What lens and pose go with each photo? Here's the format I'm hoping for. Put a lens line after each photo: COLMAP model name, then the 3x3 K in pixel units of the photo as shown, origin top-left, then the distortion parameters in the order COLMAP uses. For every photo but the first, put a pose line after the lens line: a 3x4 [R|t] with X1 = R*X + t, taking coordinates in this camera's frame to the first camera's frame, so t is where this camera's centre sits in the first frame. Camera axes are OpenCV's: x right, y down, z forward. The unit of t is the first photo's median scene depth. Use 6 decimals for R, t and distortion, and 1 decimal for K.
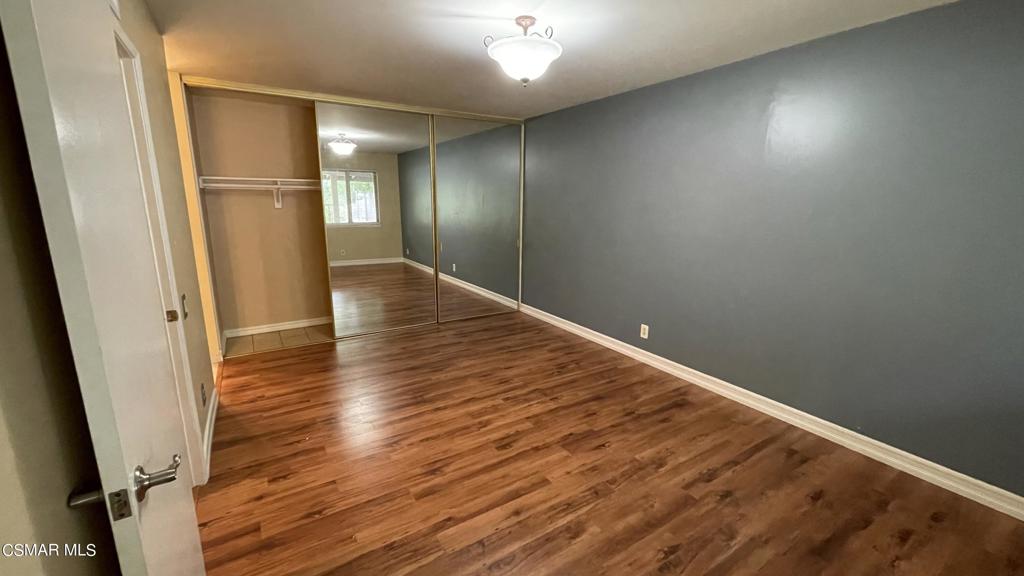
lens RADIAL K [[412.1, 0, 512.0], [0, 412.1, 288.0], [0, 0, 1]] dist [0.001543, 0.000303]
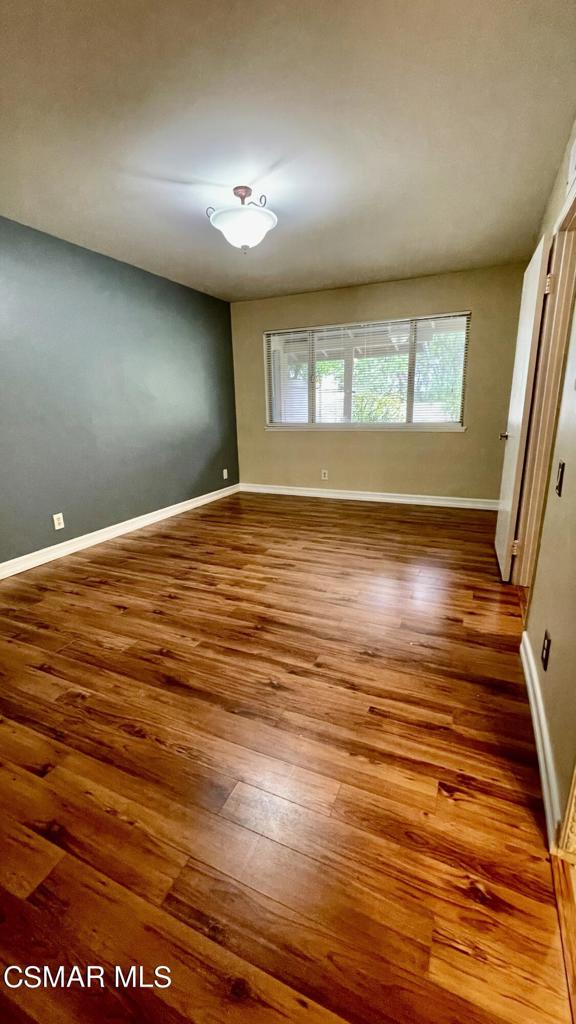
lens RADIAL K [[412.1, 0, 288.0], [0, 412.1, 512.0], [0, 0, 1]] dist [0.001543, 0.000303]
pose [[-0.543380, -0.212838, 0.812058, -0.843662], [0.192981, 0.909751, 0.367574, -0.182862], [-0.817005, 0.356444, -0.453267, 1.285357]]
